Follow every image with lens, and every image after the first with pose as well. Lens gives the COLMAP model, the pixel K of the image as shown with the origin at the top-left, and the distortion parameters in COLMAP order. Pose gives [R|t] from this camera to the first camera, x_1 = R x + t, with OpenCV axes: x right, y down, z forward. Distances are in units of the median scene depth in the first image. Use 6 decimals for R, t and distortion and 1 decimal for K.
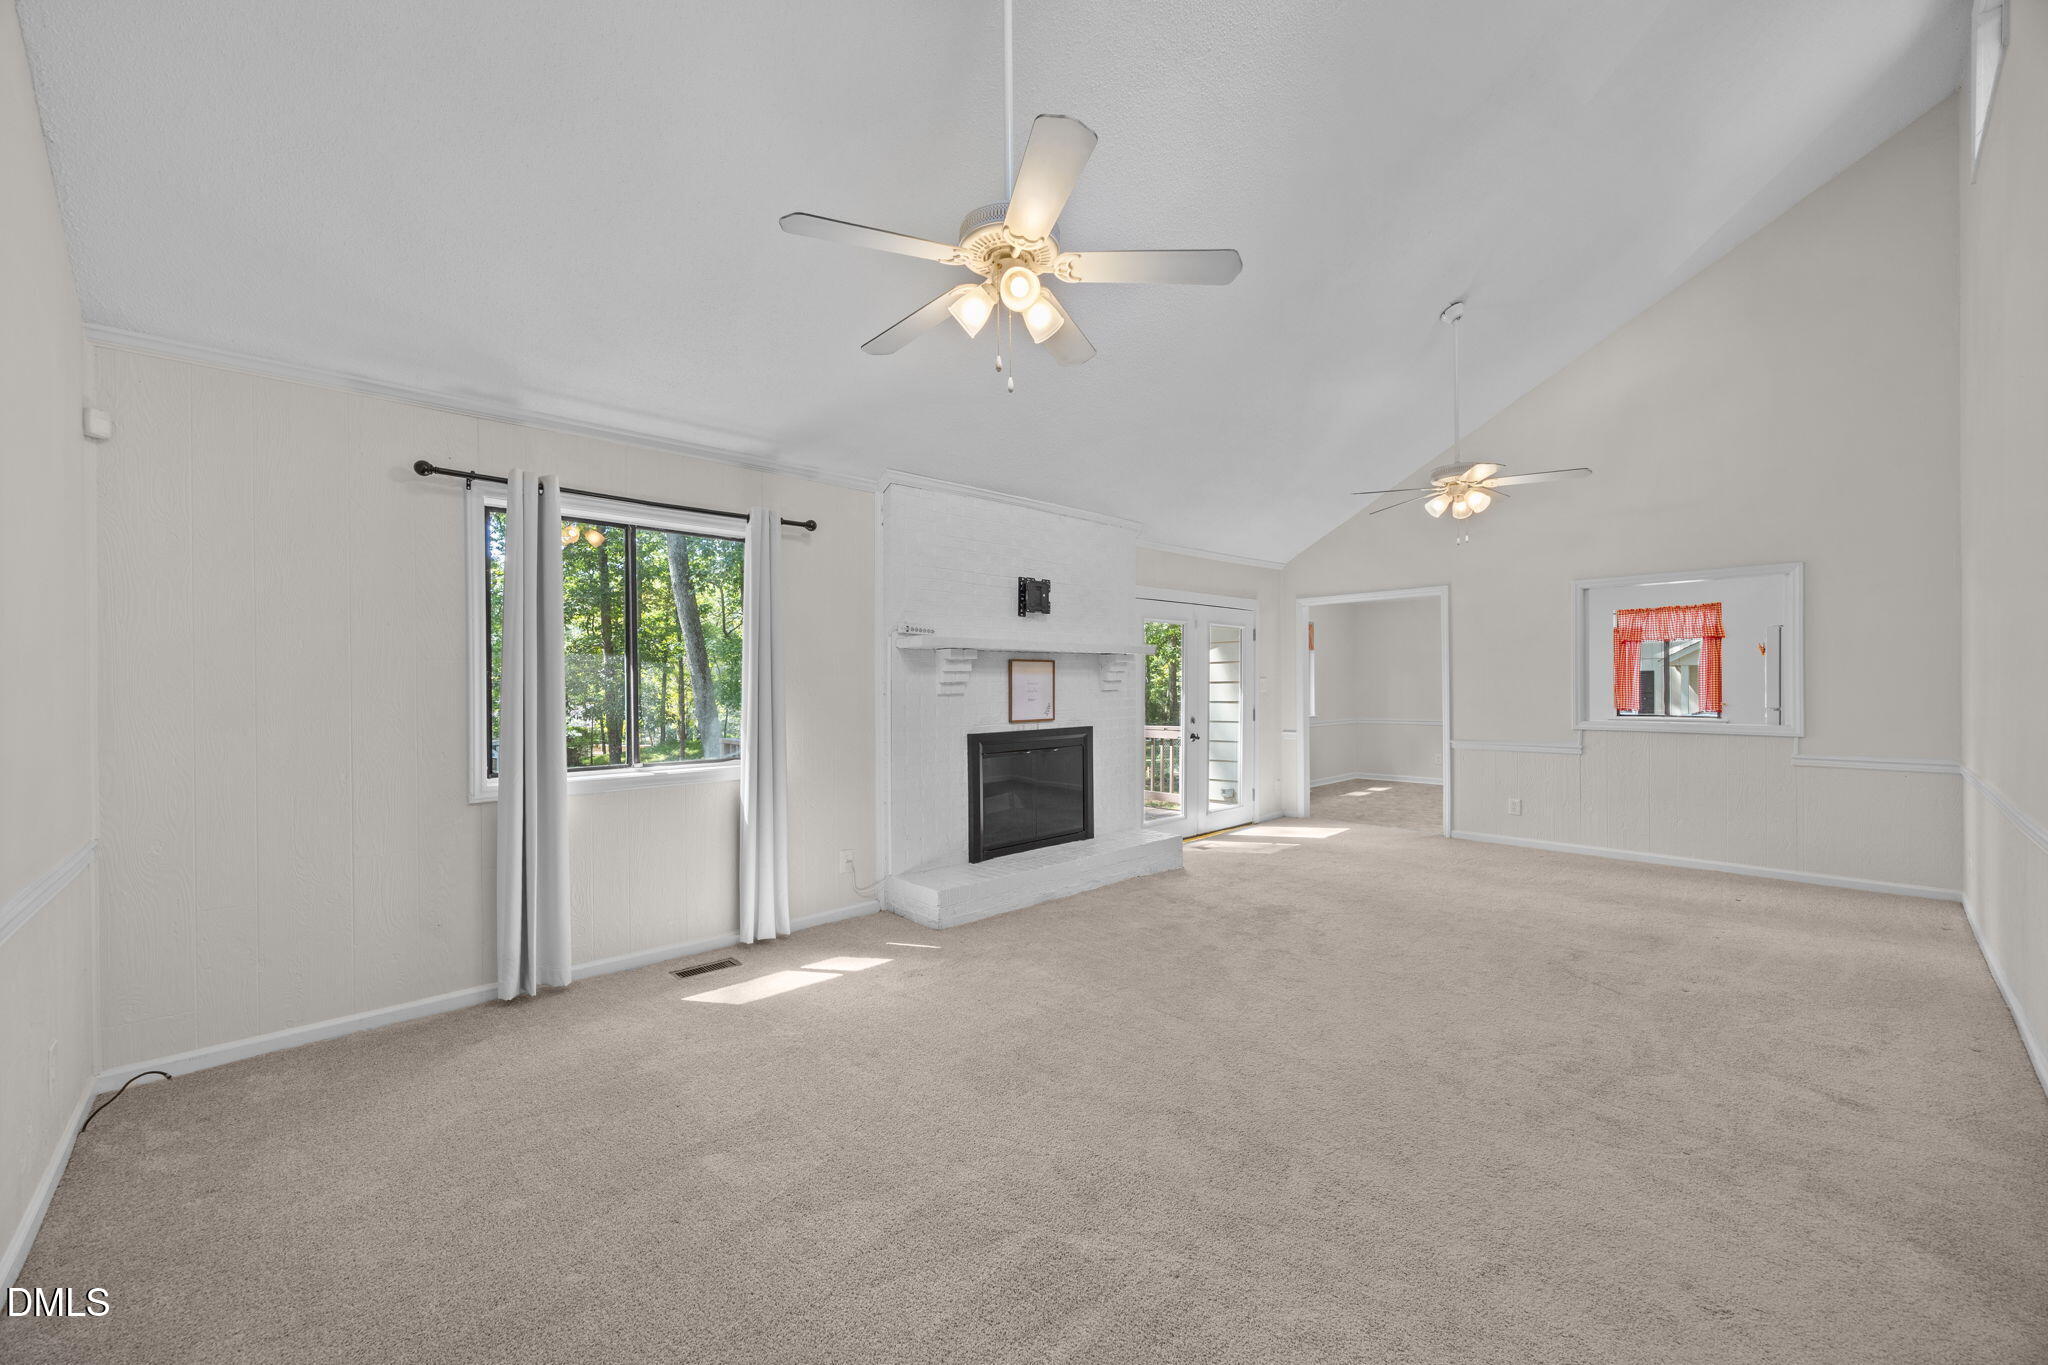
lens RADIAL K [[784.2, 0, 1003.7], [0, 784.2, 684.3], [0, 0, 1]] dist [-0.001409, -0.000005]
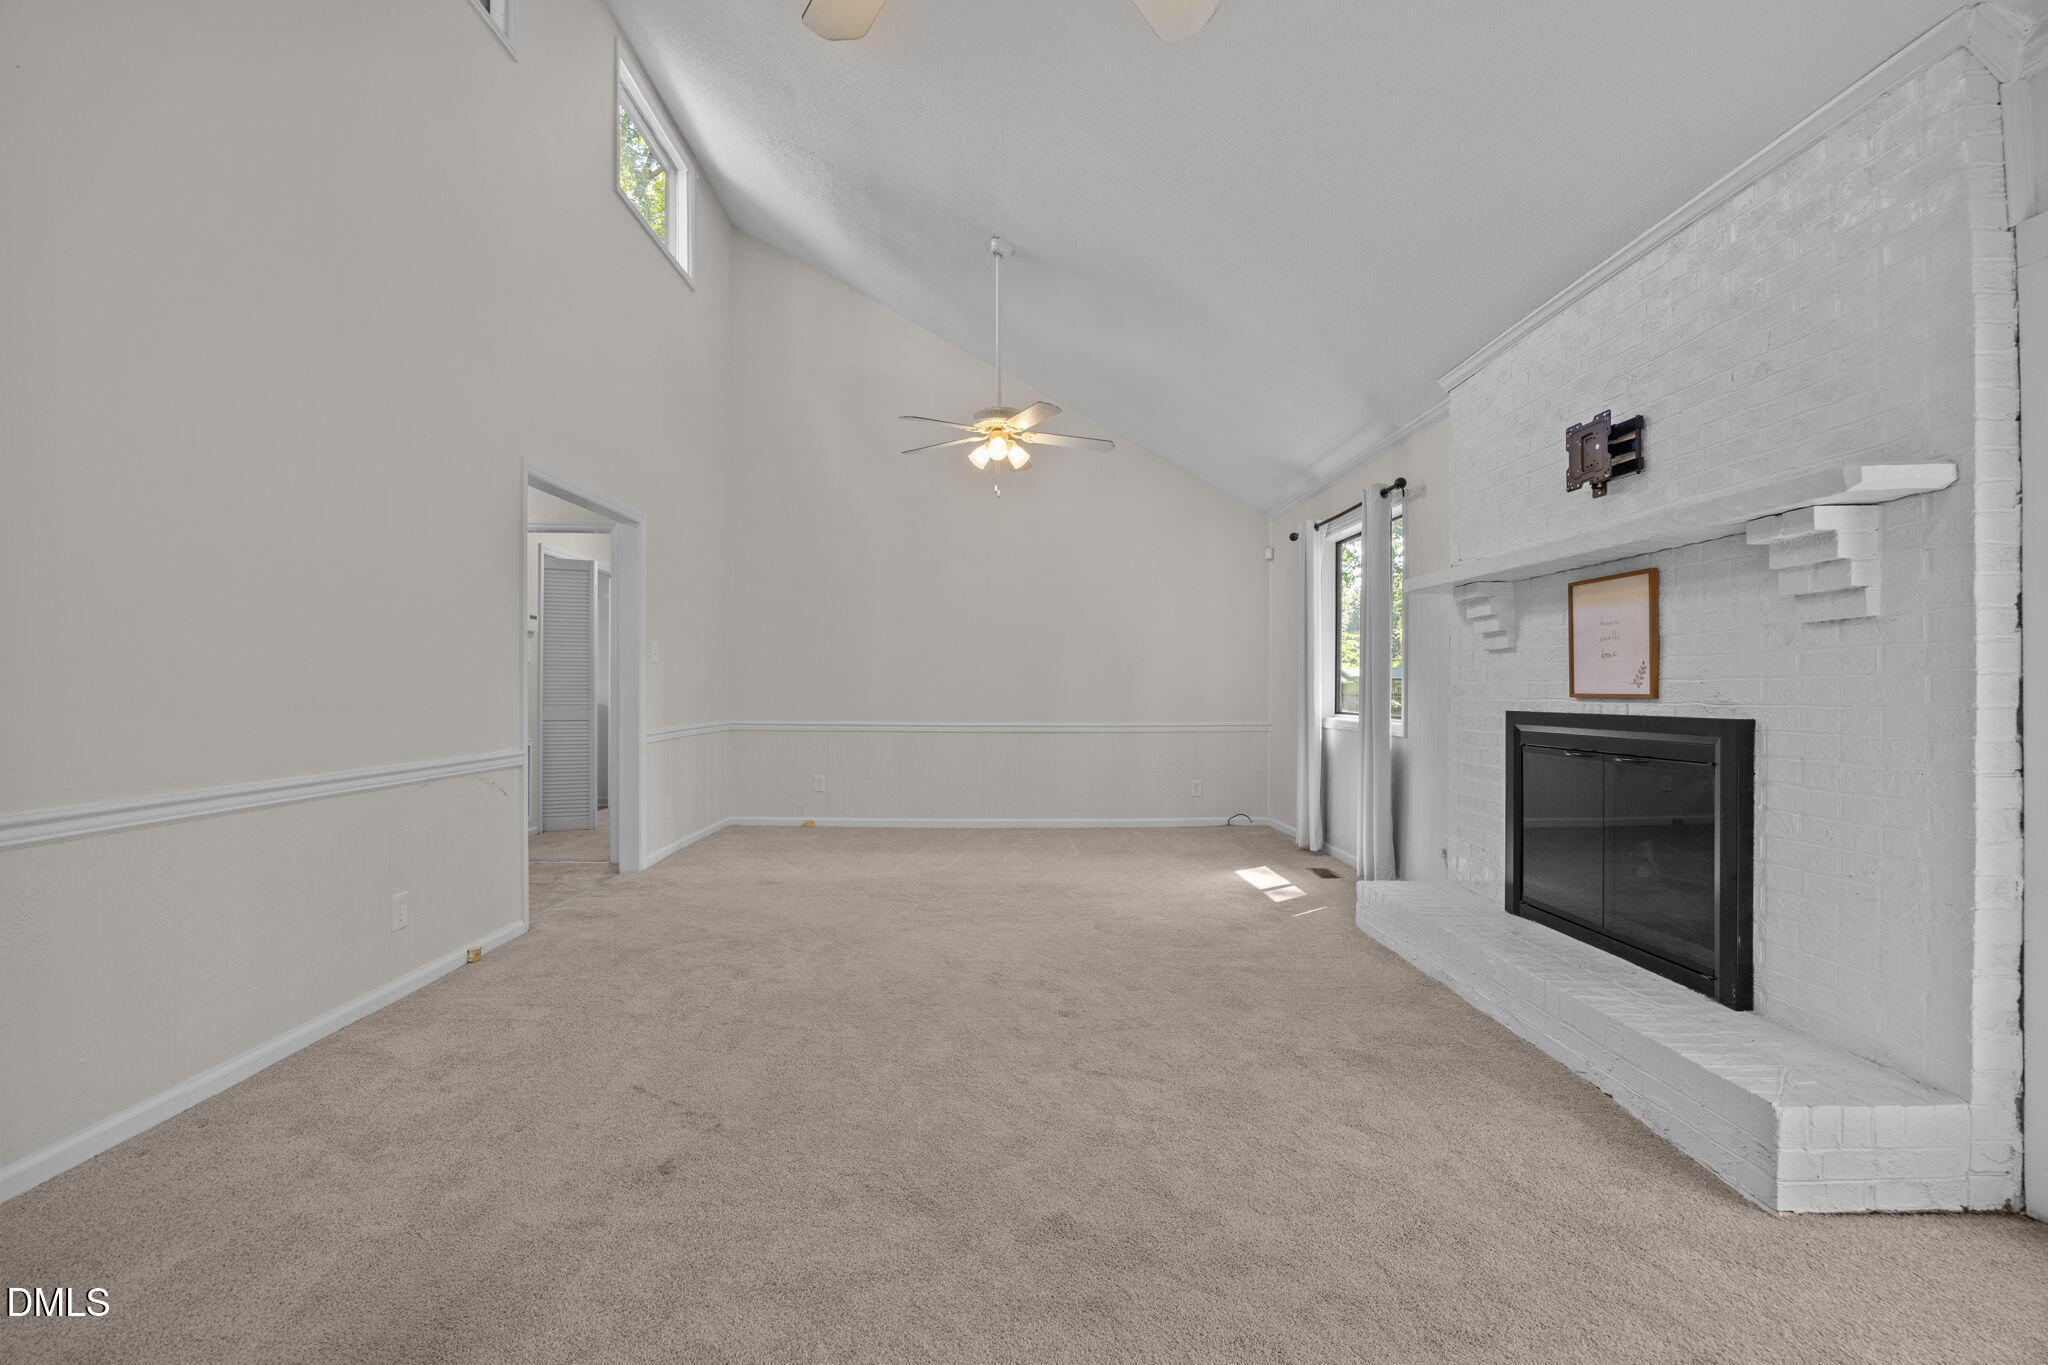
lens RADIAL K [[889.7, 0, 1019.4], [0, 889.7, 686.3], [0, 0, 1]] dist [-0.012329, 0.000337]
pose [[-0.653799, 0.000807, -0.756668, 0.737352], [-0.000195, 0.999999, 0.001236, 0.040358], [0.756668, 0.000956, -0.653798, 1.115753]]
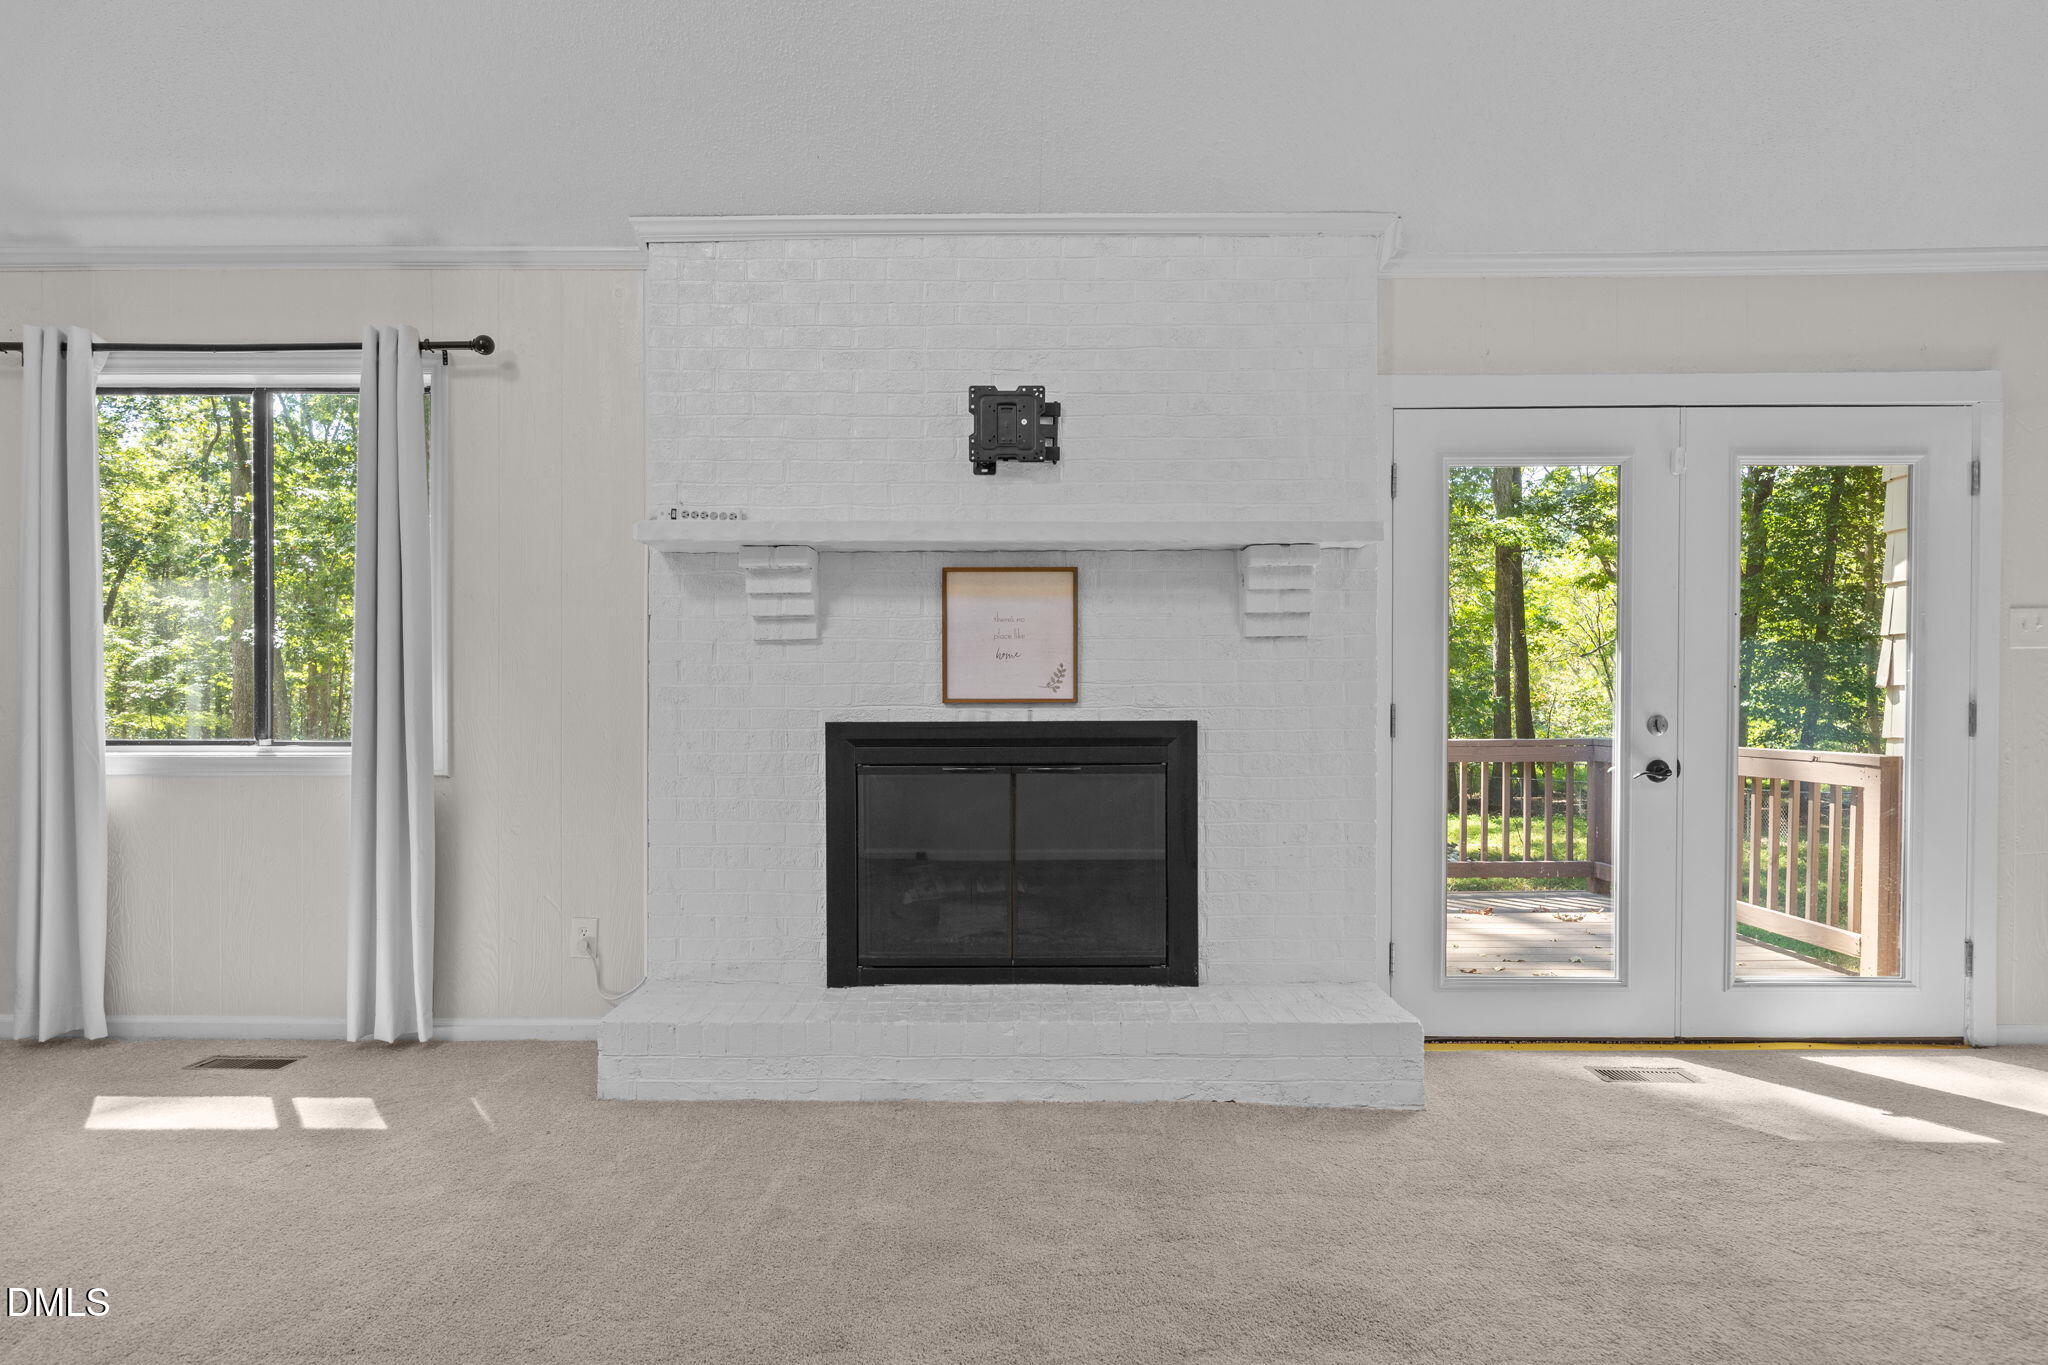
lens RADIAL K [[1143.9, 0, 1025.8], [0, 1143.9, 698.5], [0, 0, 1]] dist [-0.003307, -0.001118]
pose [[0.735095, 0.009024, -0.677904, 0.507641], [-0.003314, 0.999947, 0.009718, 0.039395], [0.677955, -0.004897, 0.735087, 0.532865]]
